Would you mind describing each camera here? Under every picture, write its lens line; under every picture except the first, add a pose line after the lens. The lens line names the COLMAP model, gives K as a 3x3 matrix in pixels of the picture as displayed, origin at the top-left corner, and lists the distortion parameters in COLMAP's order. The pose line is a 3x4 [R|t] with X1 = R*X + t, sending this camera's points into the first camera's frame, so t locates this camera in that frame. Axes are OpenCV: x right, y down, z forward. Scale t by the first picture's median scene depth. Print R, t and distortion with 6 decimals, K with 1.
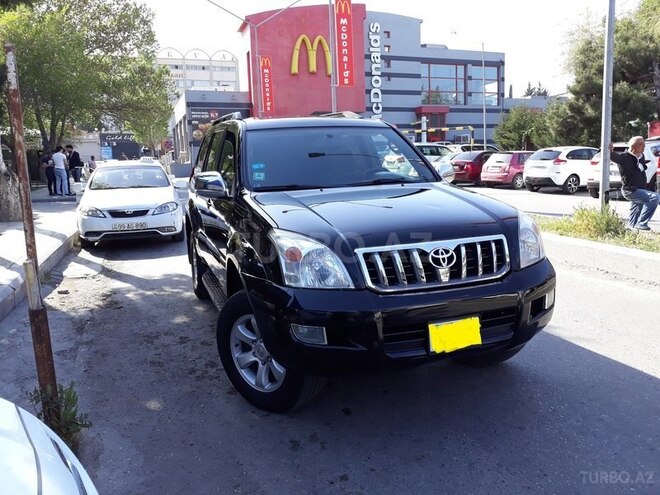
lens RADIAL K [[580.8, 0, 330.0], [0, 580.8, 247.5], [0, 0, 1]] dist [-0.004711, 0.007314]
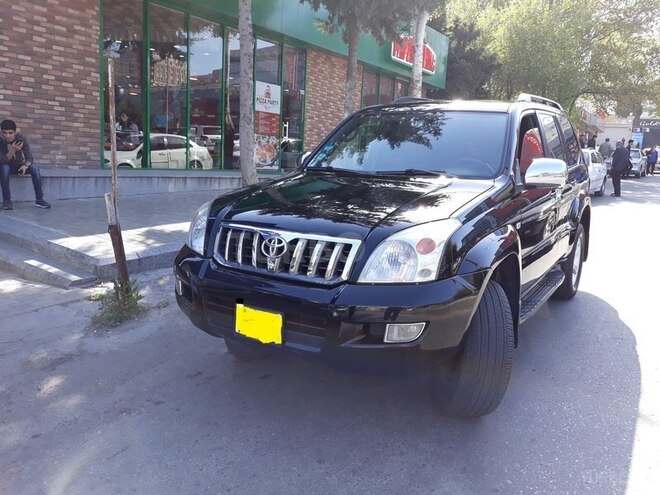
lens RADIAL K [[580.8, 0, 330.0], [0, 580.8, 247.5], [0, 0, 1]] dist [-0.004711, 0.007314]
pose [[0.568203, 0.195693, -0.799281, 1.020440], [-0.174960, 0.977833, 0.115030, -0.109214], [0.804074, 0.074482, 0.589846, 0.494352]]
